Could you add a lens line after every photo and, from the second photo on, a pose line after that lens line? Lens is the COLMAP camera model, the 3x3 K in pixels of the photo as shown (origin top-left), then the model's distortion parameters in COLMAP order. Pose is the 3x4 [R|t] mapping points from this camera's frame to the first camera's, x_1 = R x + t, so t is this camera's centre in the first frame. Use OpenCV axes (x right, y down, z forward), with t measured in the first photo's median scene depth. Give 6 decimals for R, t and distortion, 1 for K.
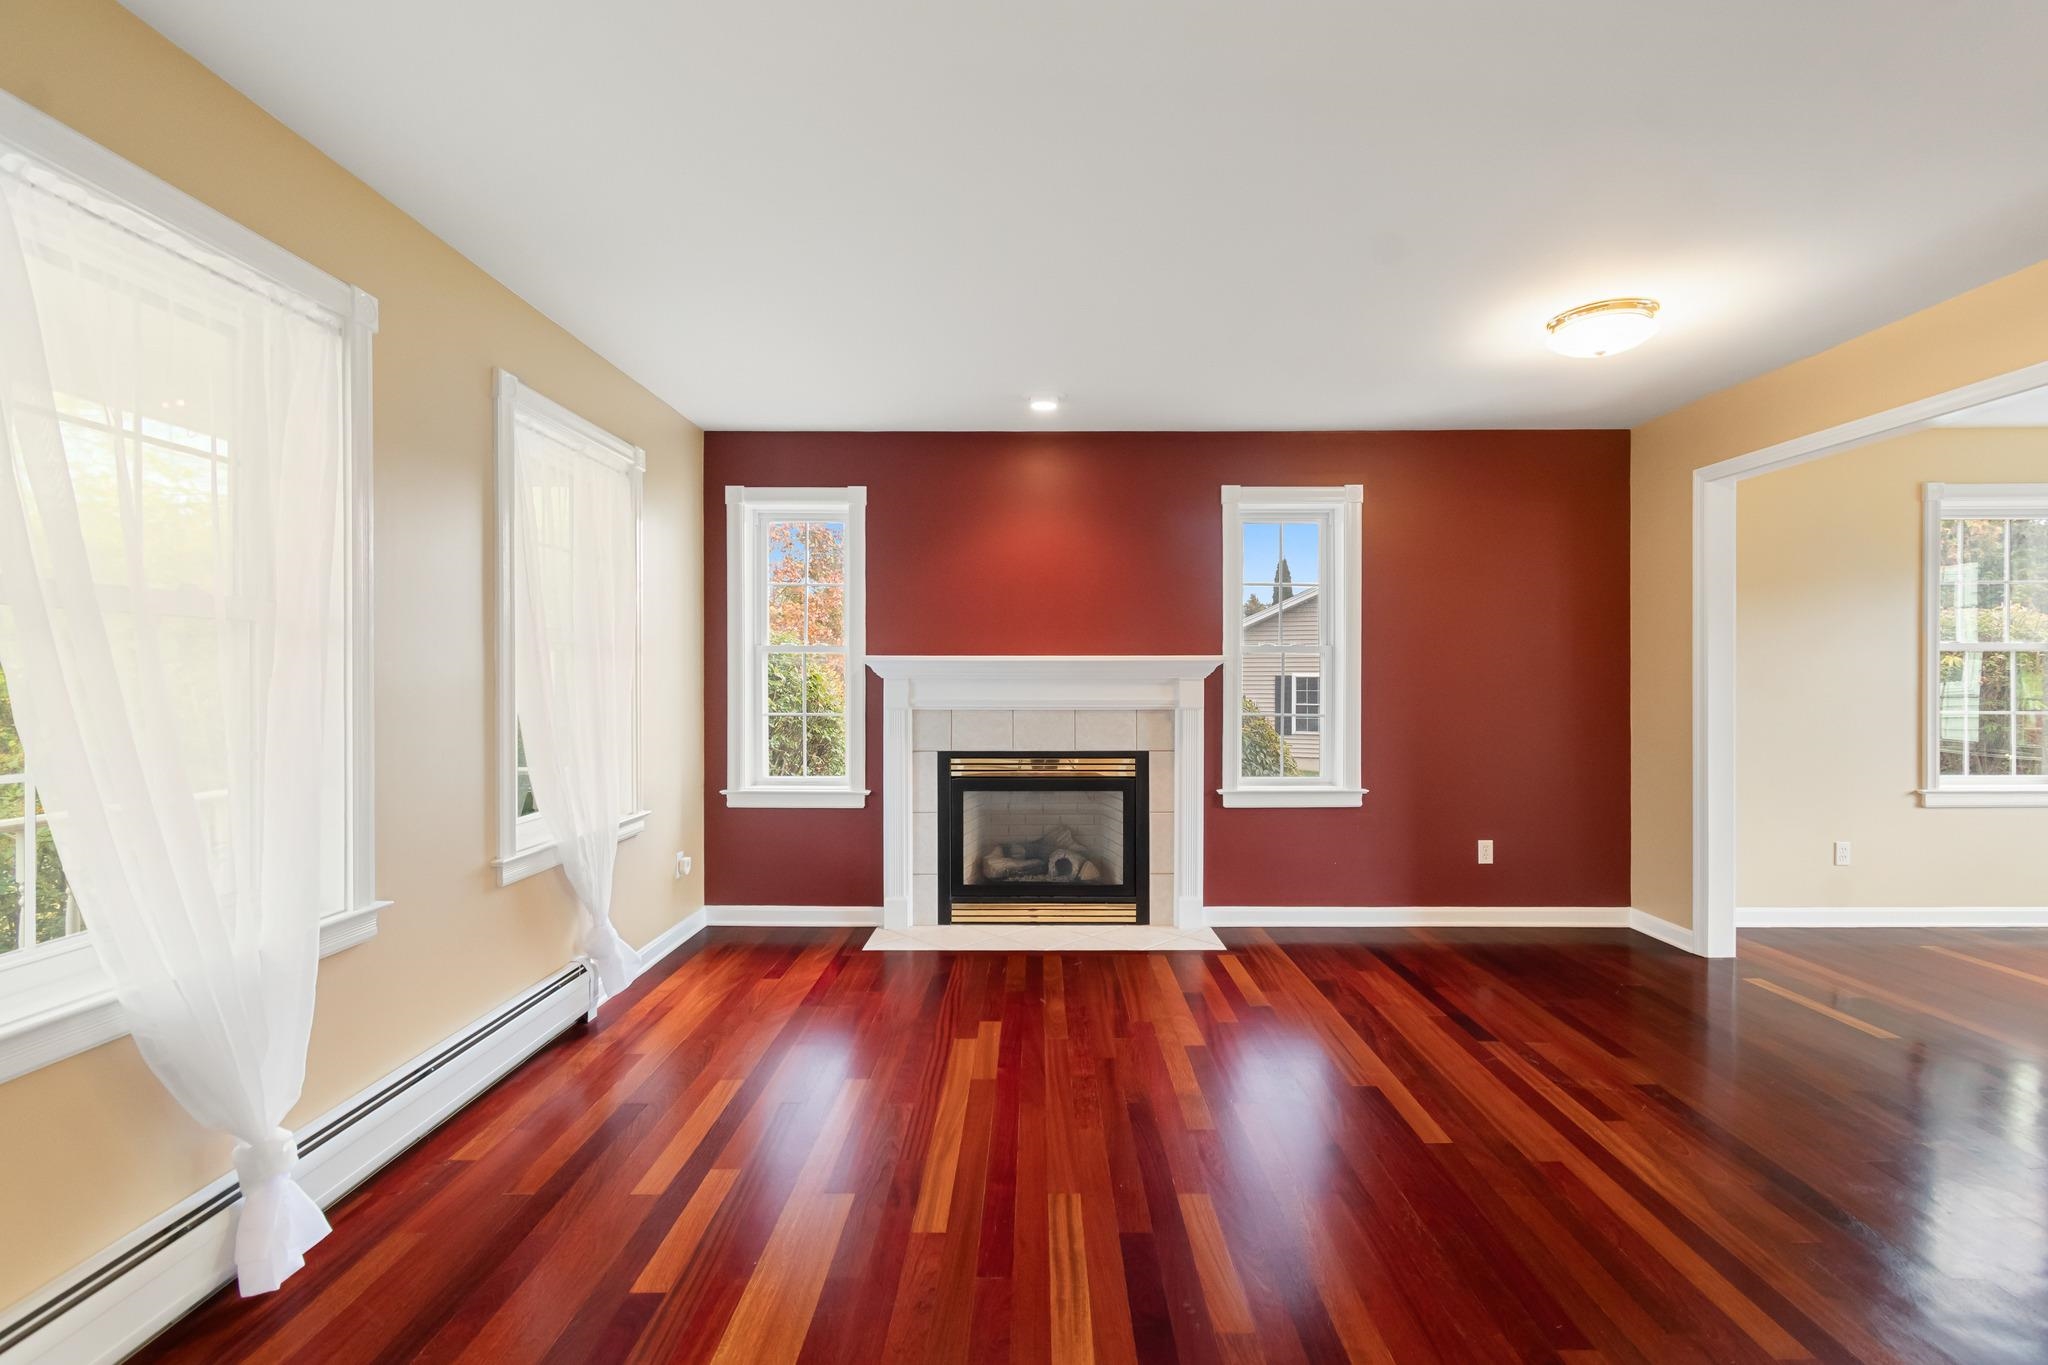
lens RADIAL K [[914.3, 0, 1031.6], [0, 914.3, 679.7], [0, 0, 1]] dist [0.002433, -0.002666]
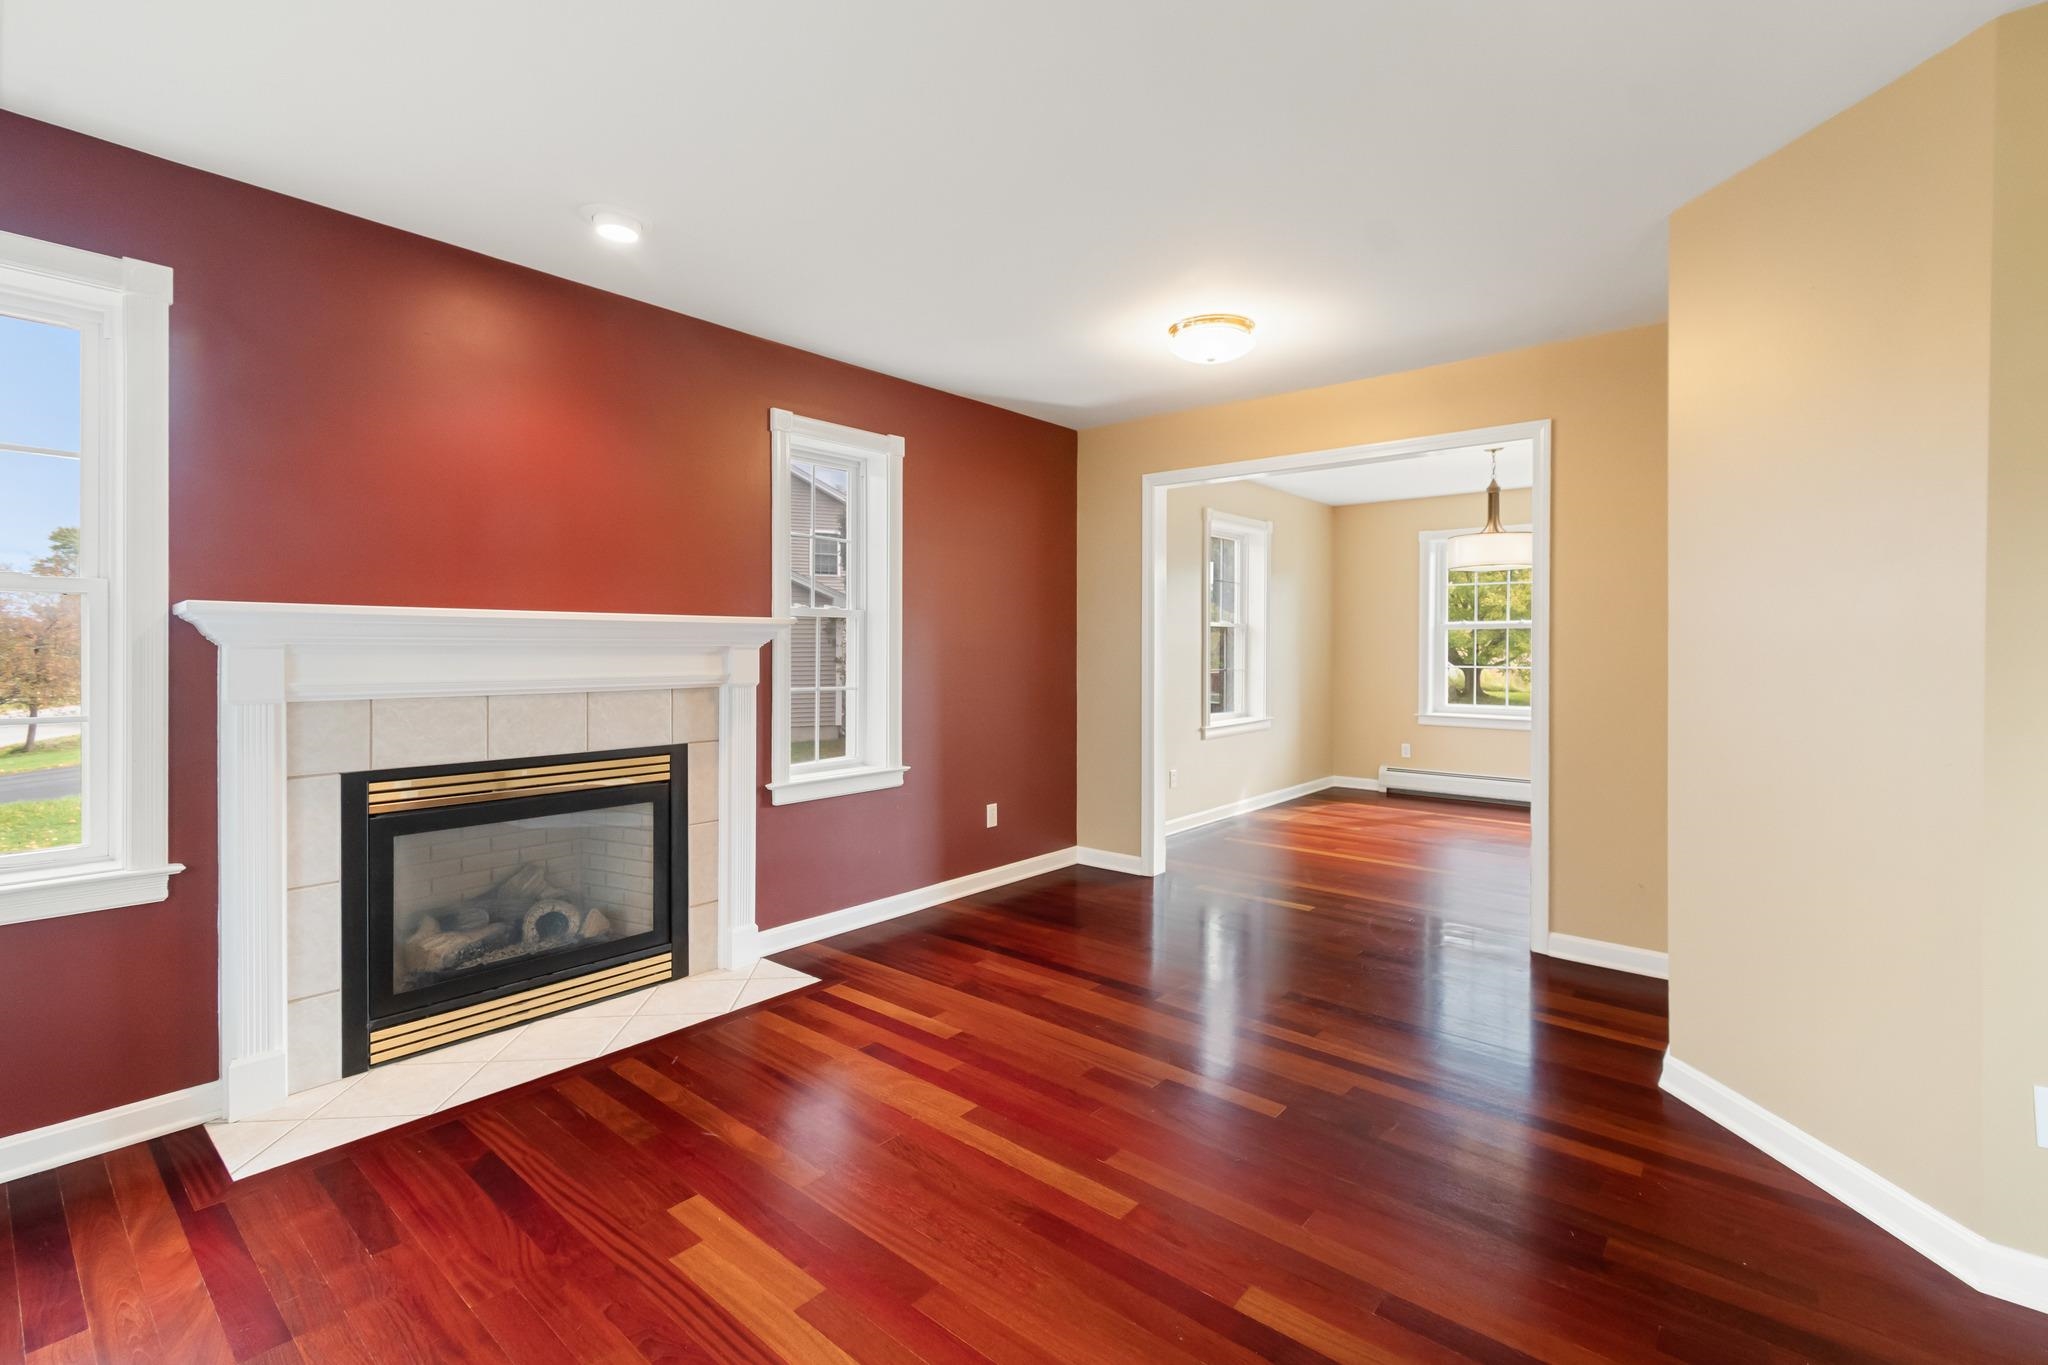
lens RADIAL K [[914.3, 0, 1046.3], [0, 914.3, 647.5], [0, 0, 1]] dist [0.002433, -0.002666]
pose [[0.637525, 0.001086, 0.770429, -0.261302], [-0.002022, 0.999998, 0.000263, -0.001119], [-0.770427, -0.001726, 0.637526, 0.299156]]
